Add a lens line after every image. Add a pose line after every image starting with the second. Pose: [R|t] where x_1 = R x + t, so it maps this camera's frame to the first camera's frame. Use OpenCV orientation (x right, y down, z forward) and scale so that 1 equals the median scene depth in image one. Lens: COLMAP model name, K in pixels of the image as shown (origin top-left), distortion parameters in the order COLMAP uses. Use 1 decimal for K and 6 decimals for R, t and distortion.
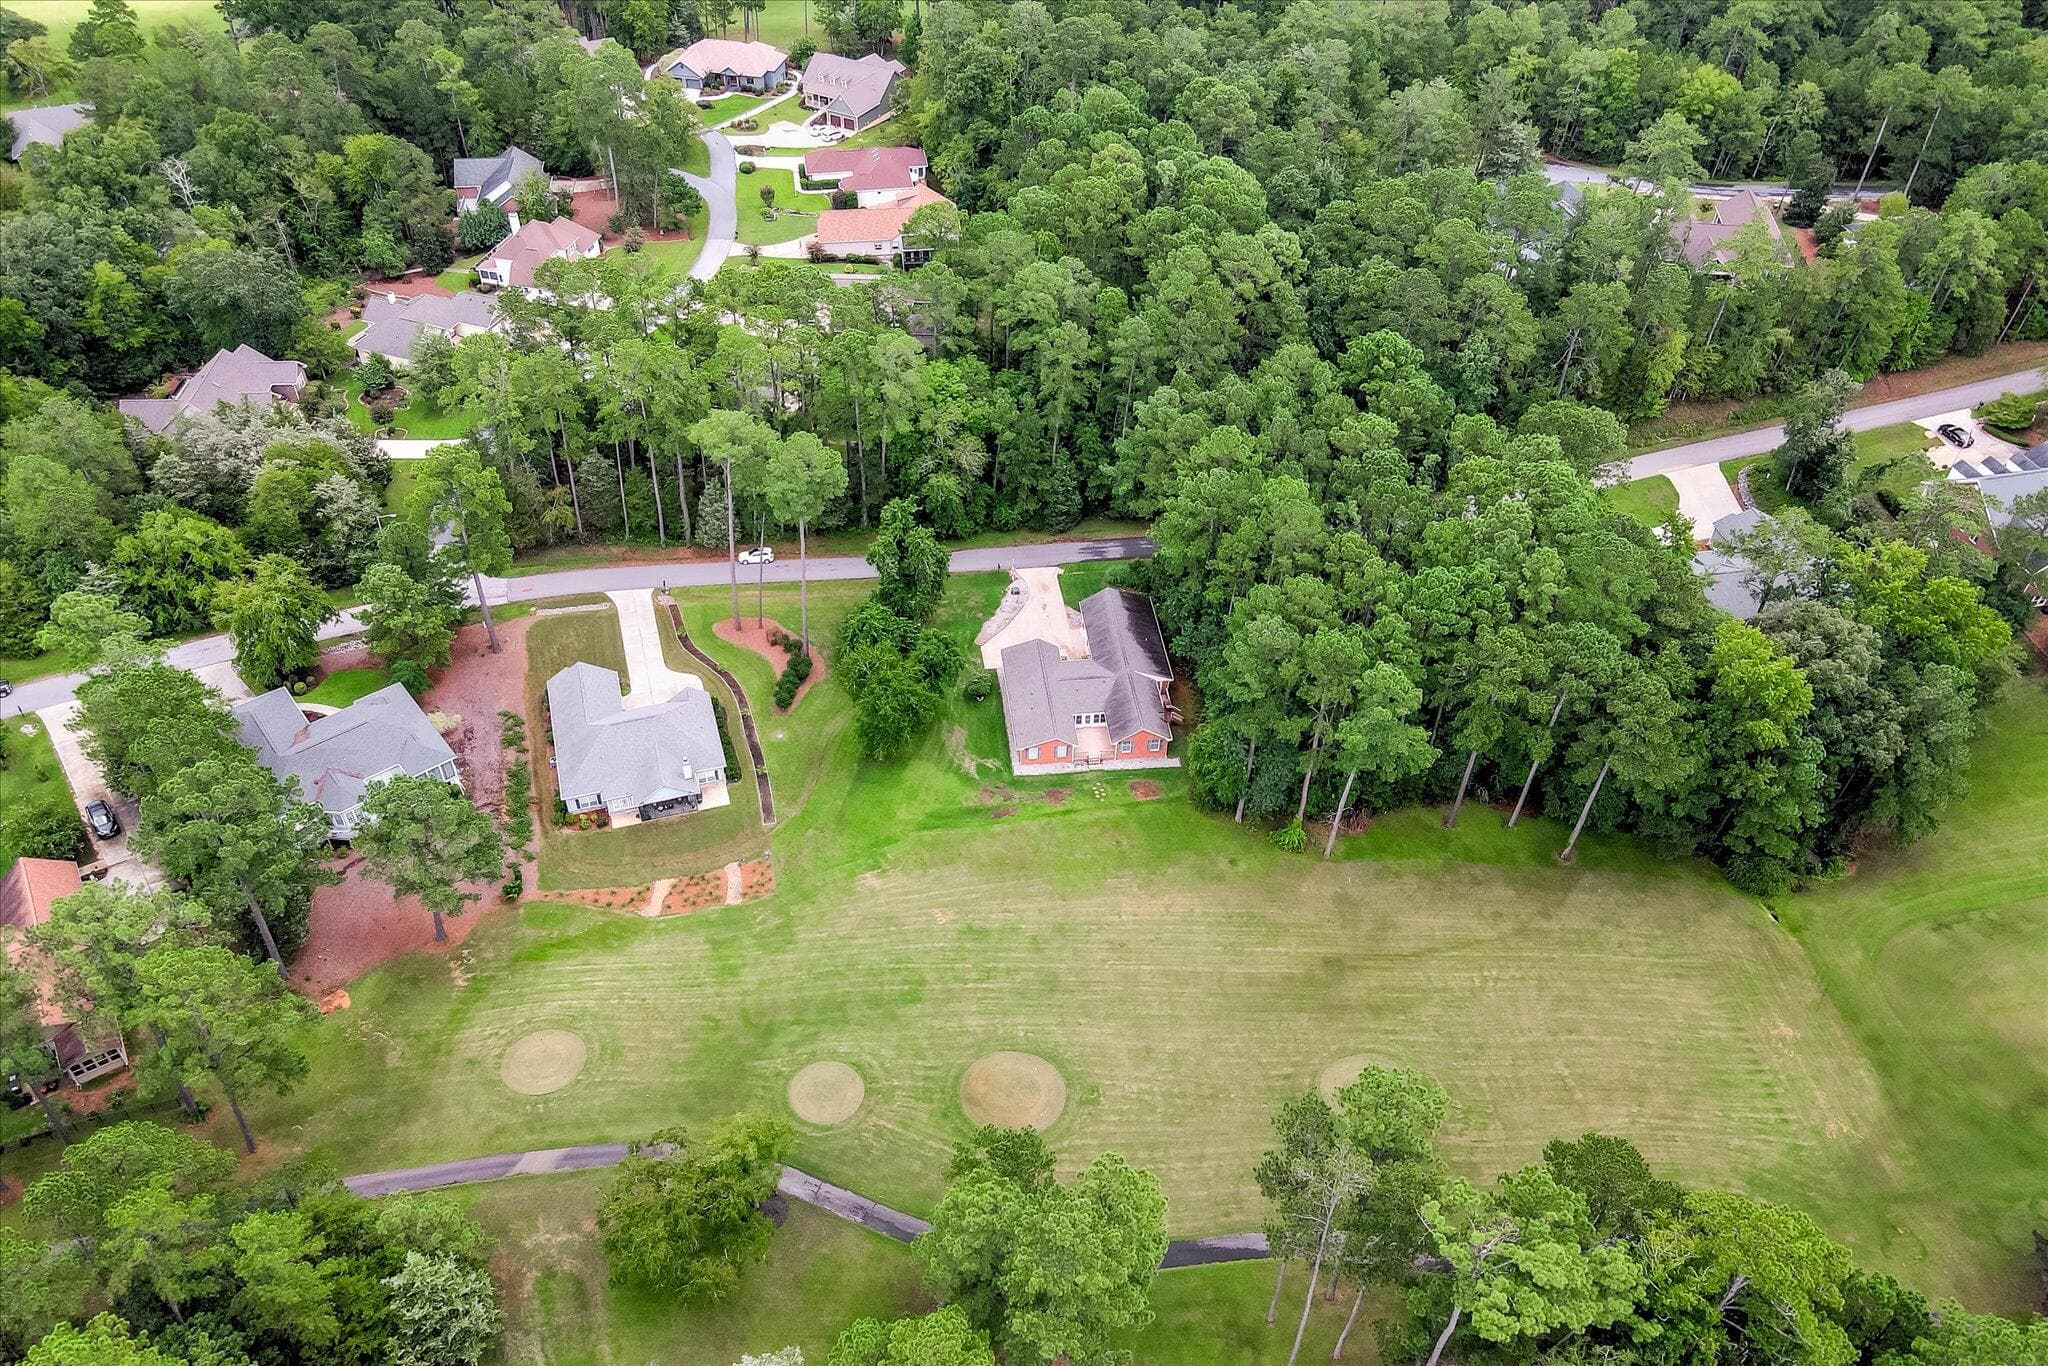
lens RADIAL K [[1547.6, 0, 969.9], [0, 1547.6, 634.1], [0, 0, 1]] dist [0.056024, 0.034416]
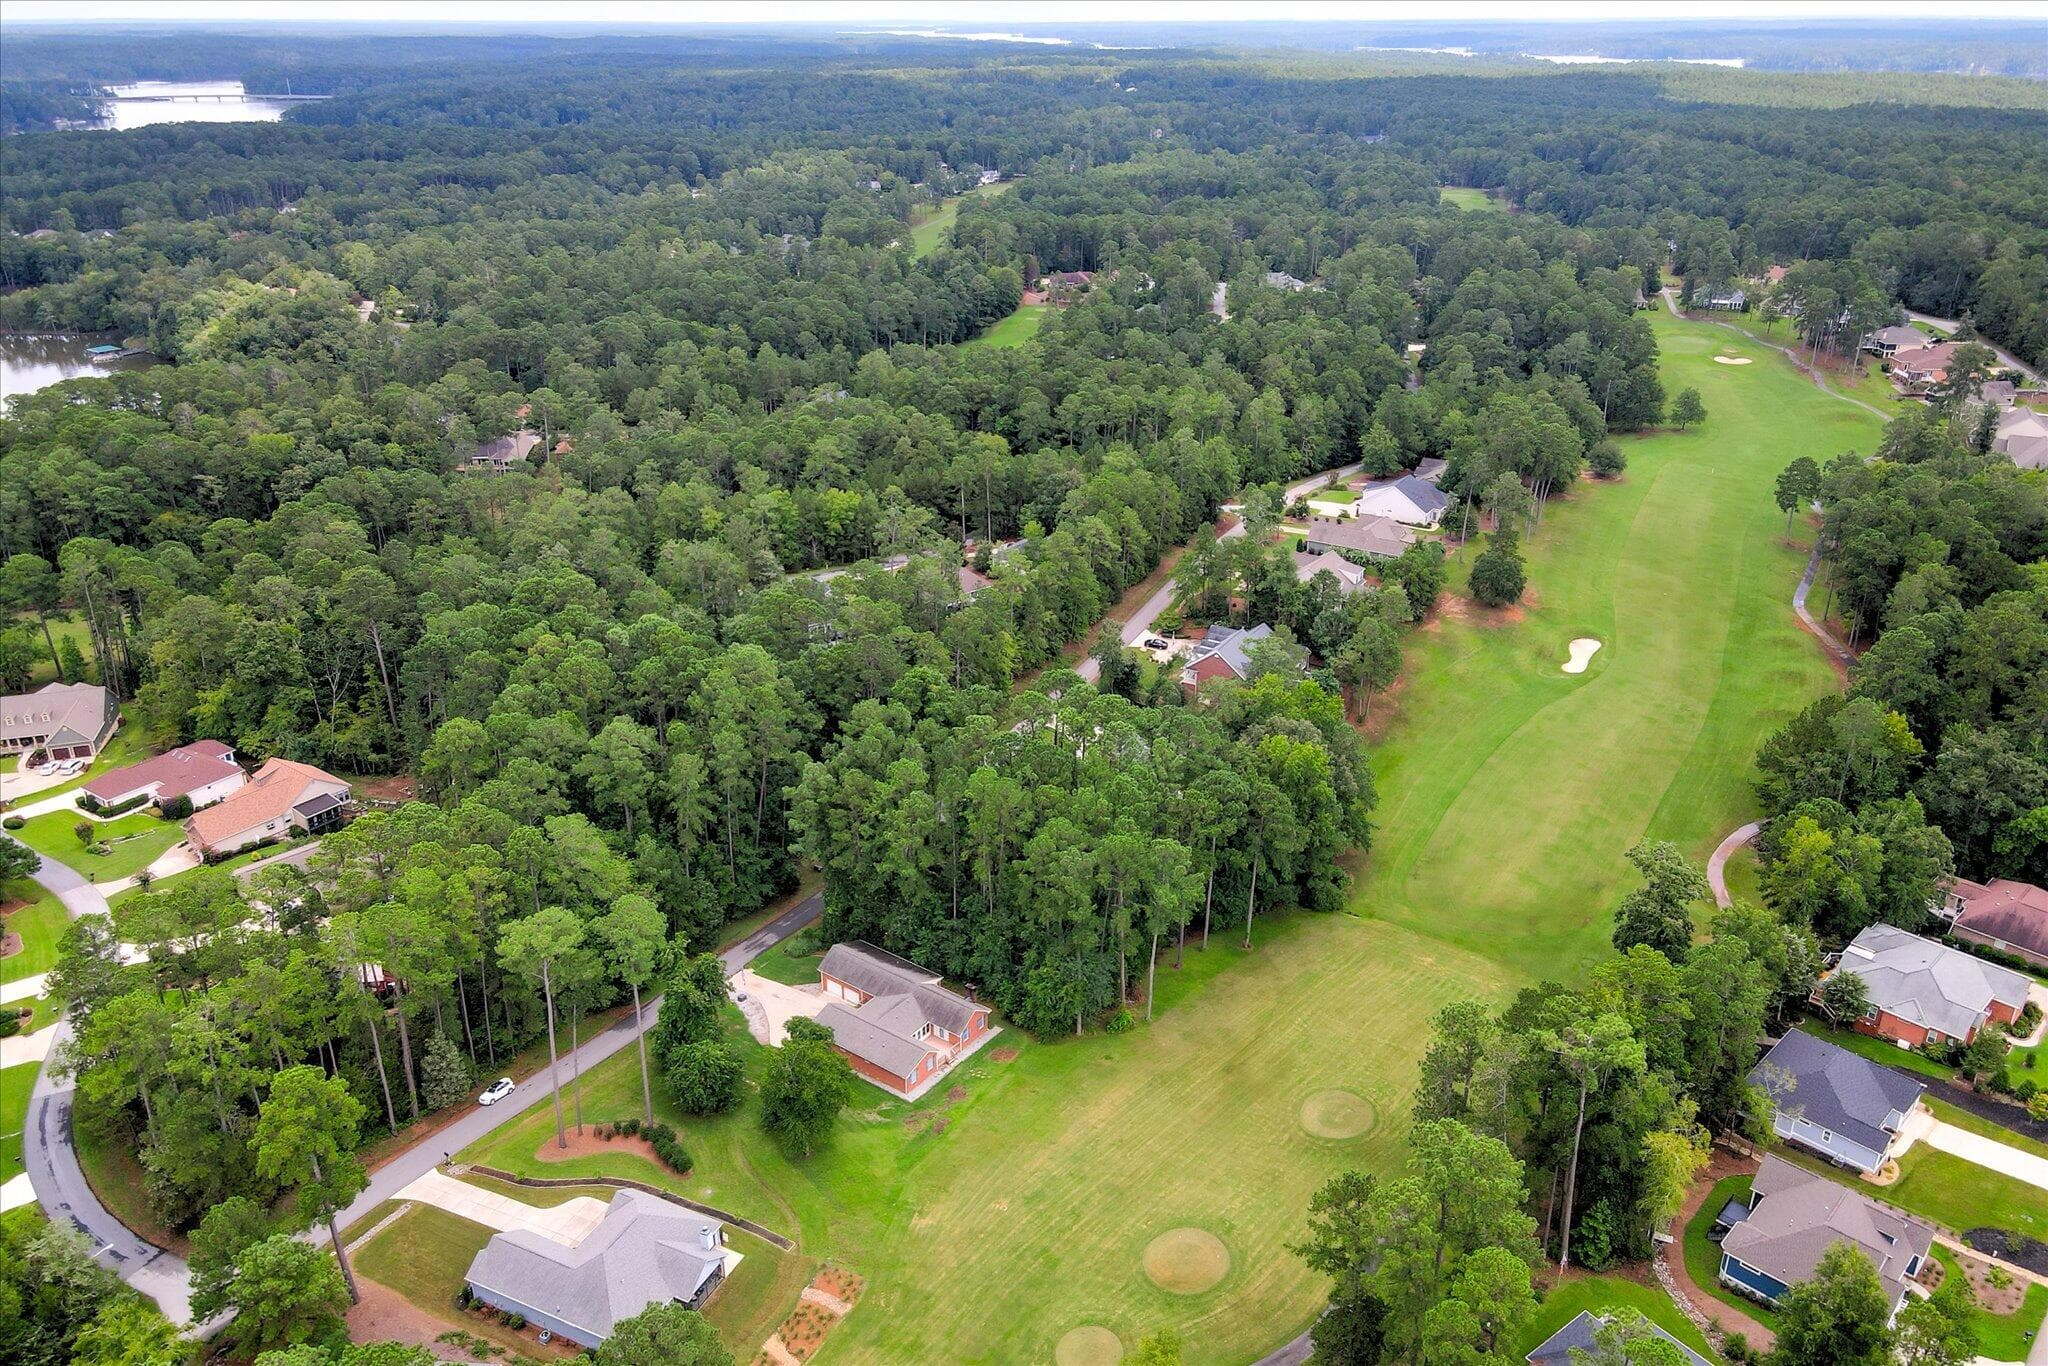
lens RADIAL K [[1523.0, 0, 1018.2], [0, 1523.0, 661.9], [0, 0, 1]] dist [-0.000422, 0.041180]
pose [[0.662491, -0.290376, 0.690498, -0.539476], [0.484060, 0.869439, -0.098800, -0.035036], [-0.571657, 0.399697, 0.716555, 0.048778]]
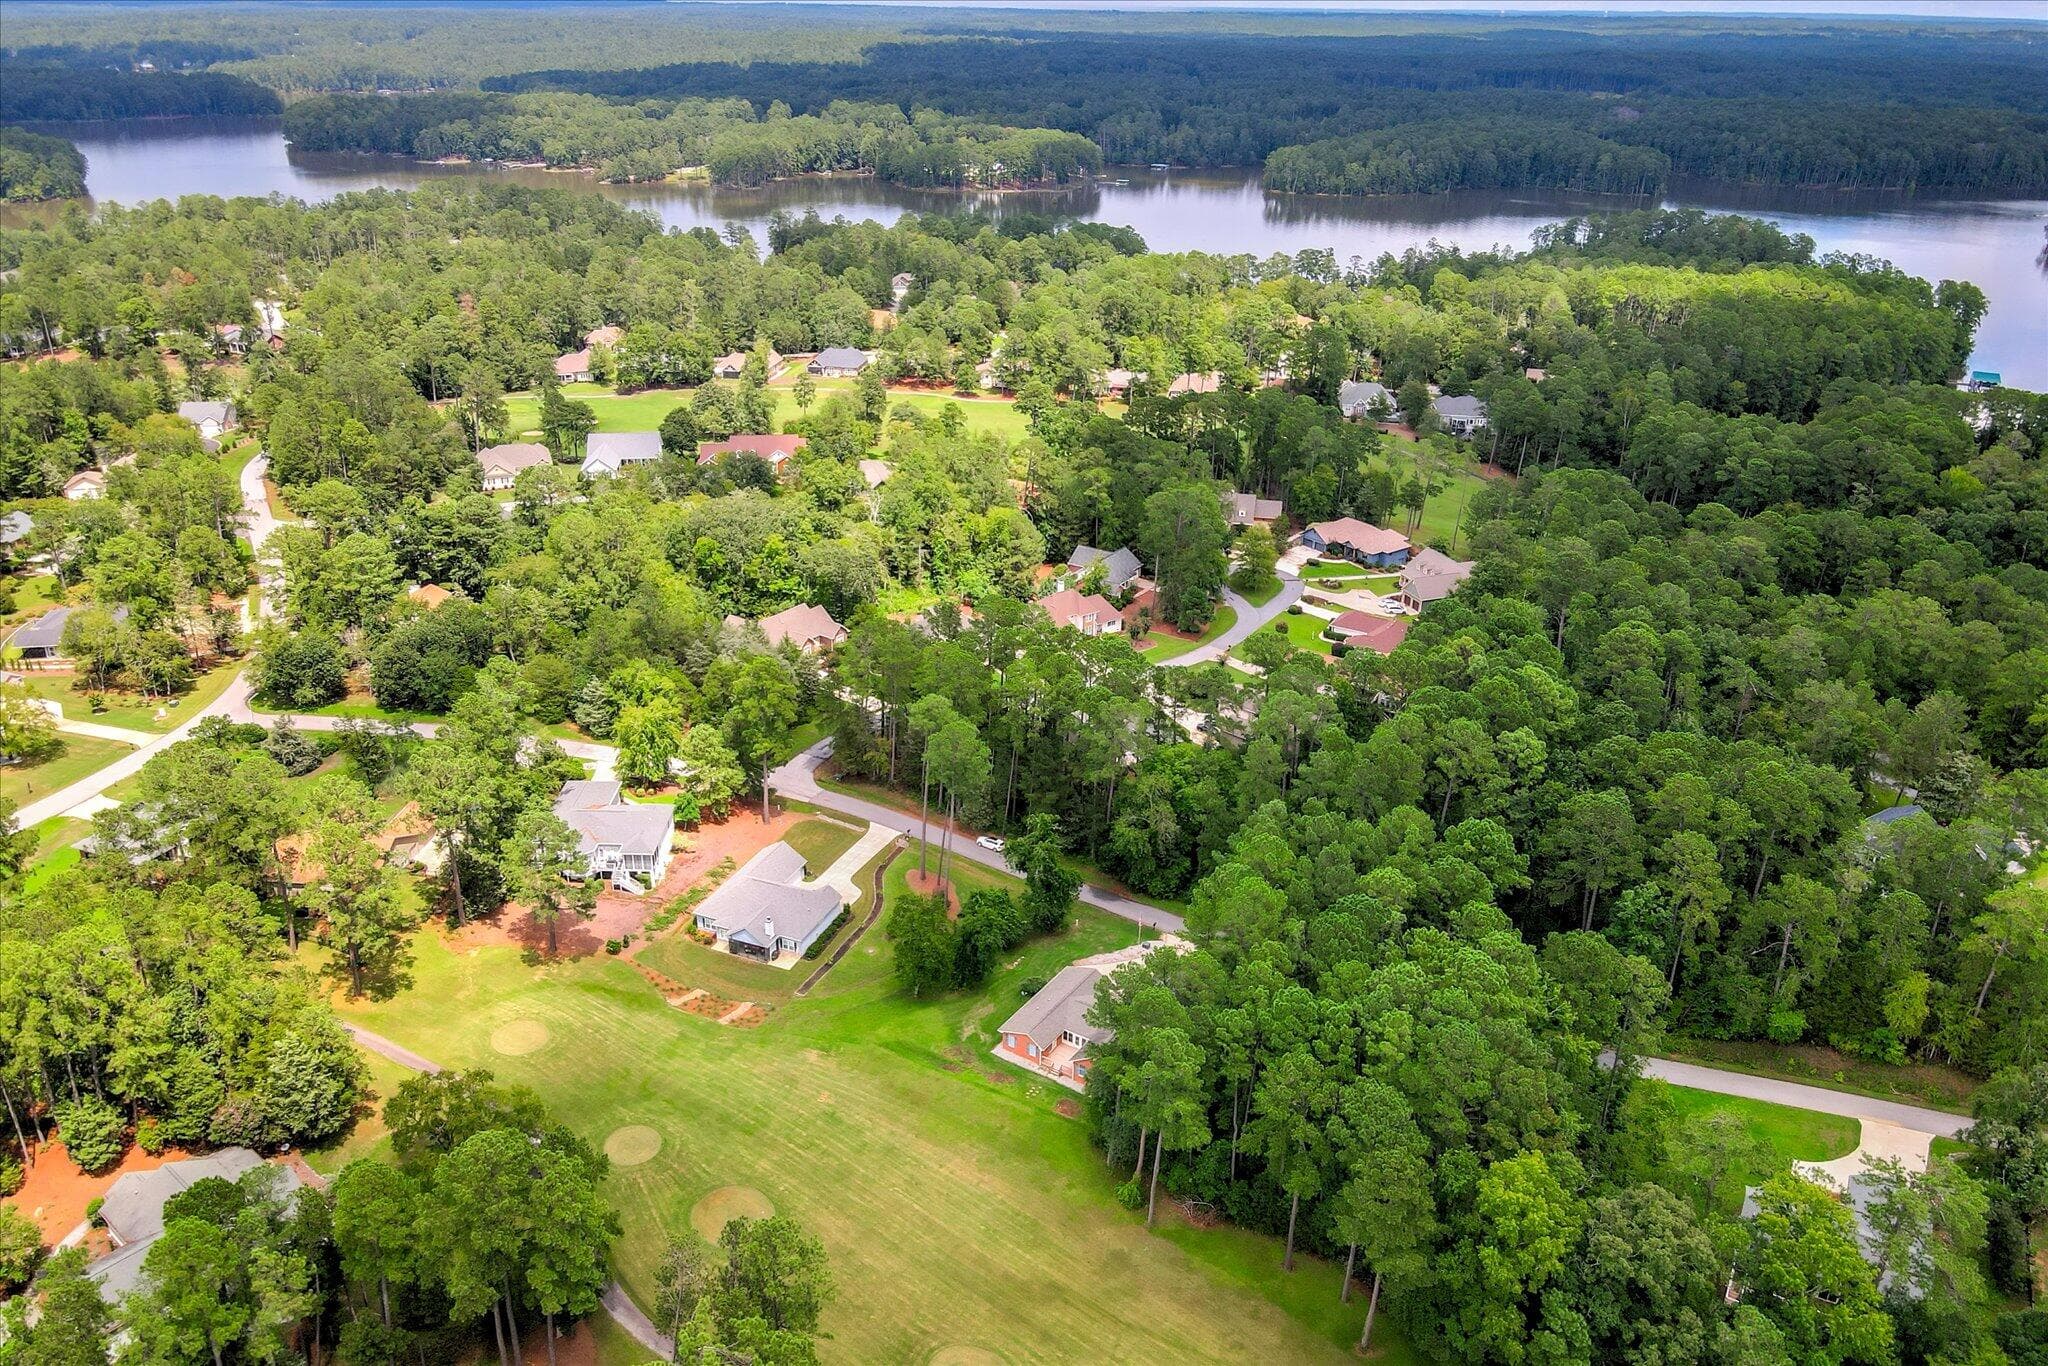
lens RADIAL K [[1523.0, 0, 1018.2], [0, 1523.0, 661.9], [0, 0, 1]] dist [-0.000422, 0.041180]
pose [[0.778794, 0.266129, -0.568027, 0.567138], [-0.419745, 0.894026, -0.156626, 0.001178], [0.466148, 0.360406, 0.807969, -0.006378]]
